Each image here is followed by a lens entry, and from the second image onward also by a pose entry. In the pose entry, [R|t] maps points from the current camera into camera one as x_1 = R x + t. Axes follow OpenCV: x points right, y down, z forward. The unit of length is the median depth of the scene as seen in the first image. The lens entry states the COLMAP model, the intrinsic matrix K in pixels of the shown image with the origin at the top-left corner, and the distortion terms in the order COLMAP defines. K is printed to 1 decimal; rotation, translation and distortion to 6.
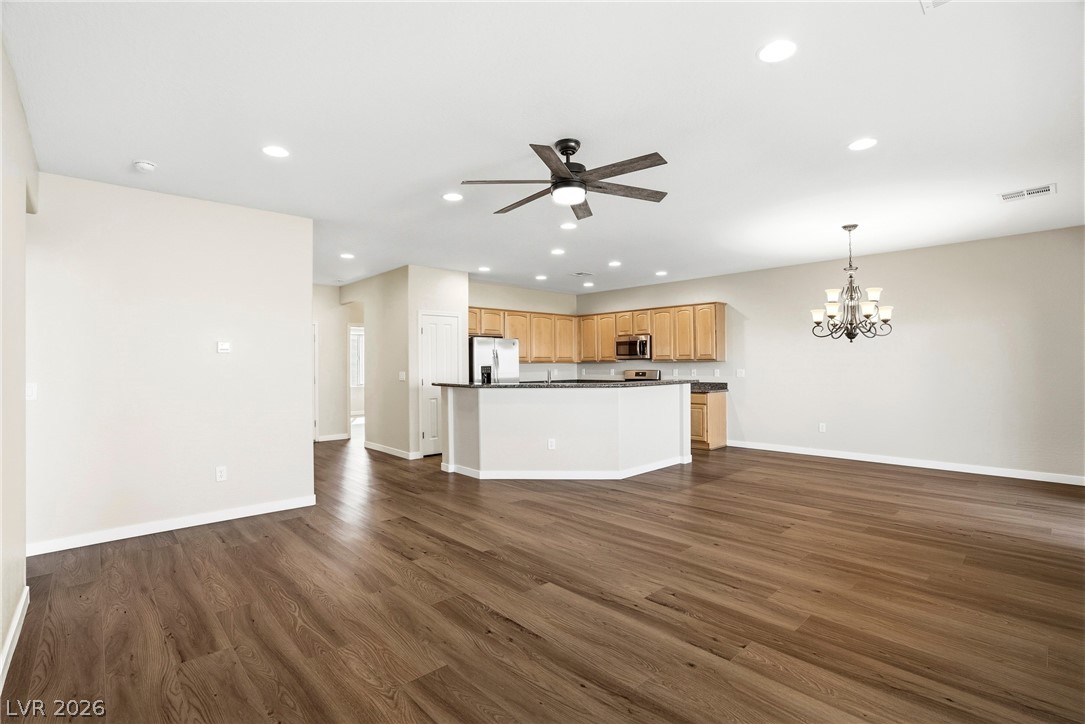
lens RADIAL K [[503.3, 0, 540.7], [0, 503.3, 358.5], [0, 0, 1]] dist [-0.047176, 0.011842]
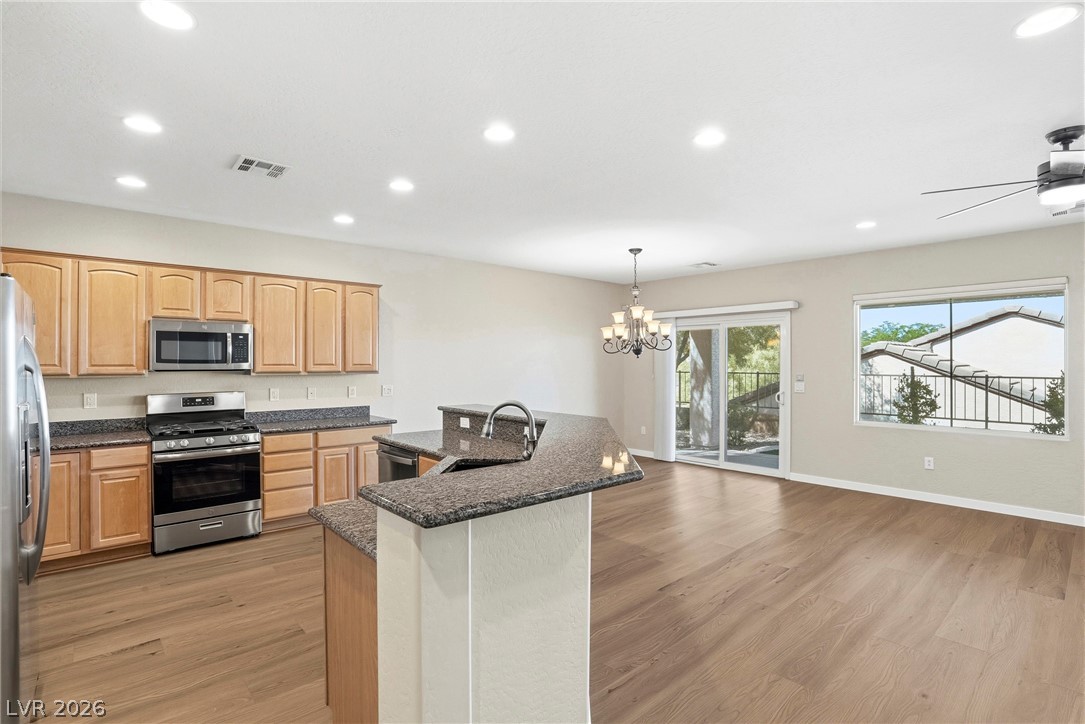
lens RADIAL K [[521.8, 0, 544.6], [0, 521.8, 361.1], [0, 0, 1]] dist [-0.042744, 0.006350]
pose [[0.022709, 0.011732, 0.999673, -0.609631], [-0.012193, 0.999860, -0.011457, -0.012759], [-0.999668, -0.011929, 0.022849, 1.389423]]
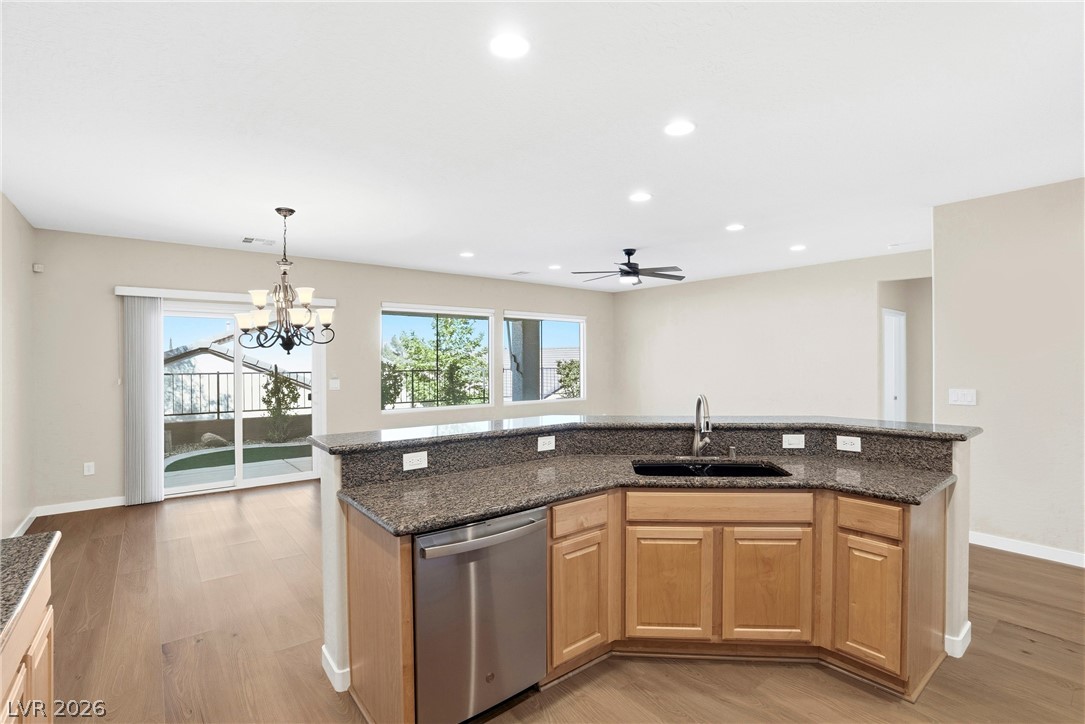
lens RADIAL K [[503.3, 0, 544.4], [0, 503.3, 357.2], [0, 0, 1]] dist [-0.047176, 0.011842]
pose [[-0.996992, 0.012455, 0.076503, 0.168950], [0.011141, 0.999783, -0.017583, -0.011788], [-0.076705, -0.016677, -0.996914, 2.107444]]
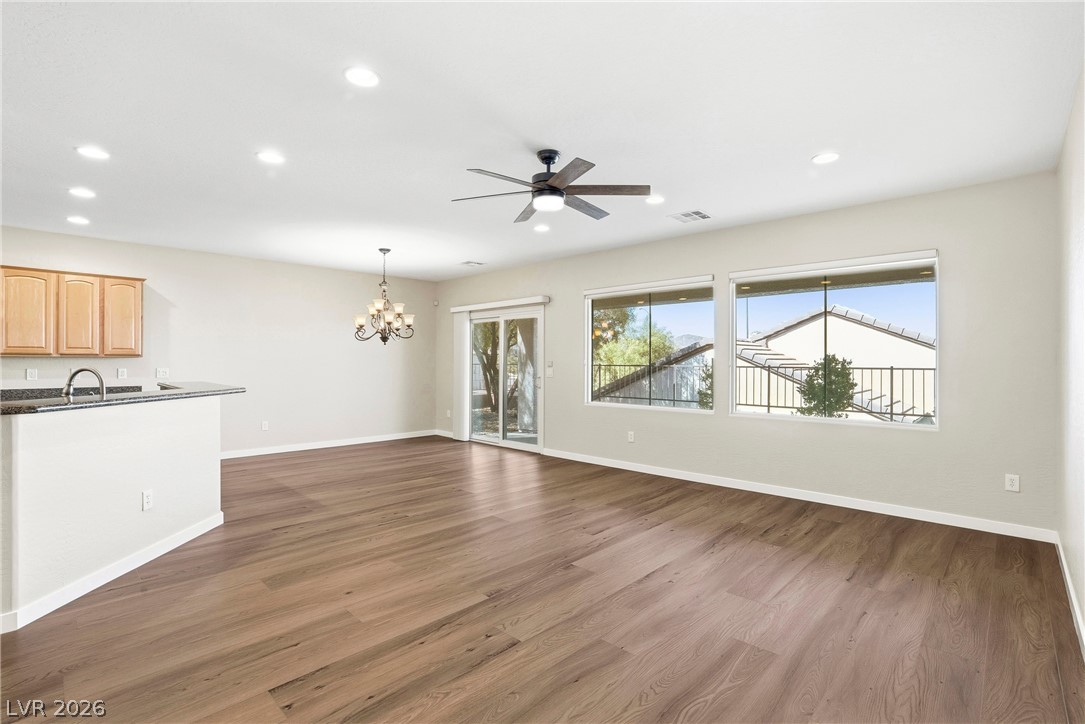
lens RADIAL K [[503.3, 0, 540.2], [0, 503.3, 363.1], [0, 0, 1]] dist [-0.047176, 0.011842]
pose [[-0.043339, 0.004553, 0.999050, -0.747419], [-0.014764, 0.999877, -0.005197, 0.015221], [-0.998951, -0.014975, -0.043266, 0.788228]]
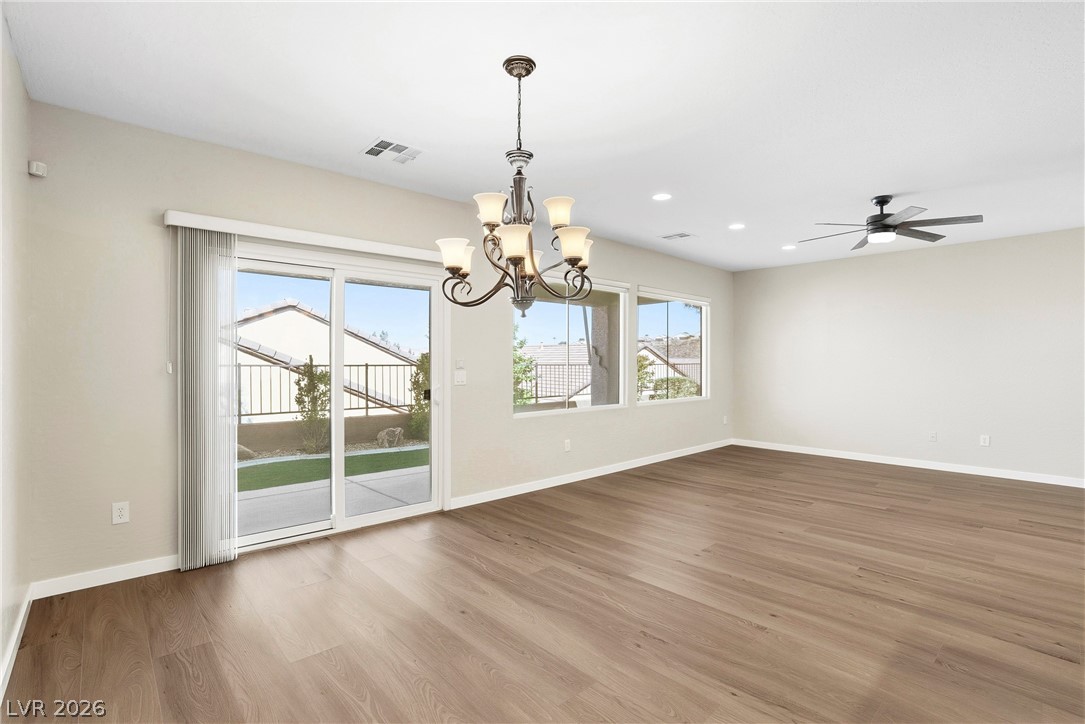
lens RADIAL K [[503.3, 0, 542.2], [0, 503.3, 358.6], [0, 0, 1]] dist [-0.047176, 0.011842]
pose [[-0.999948, 0.005478, 0.008611, 0.715449], [0.005335, 0.999849, -0.016559, 0.015898], [-0.008701, -0.016512, -0.999826, 1.737353]]
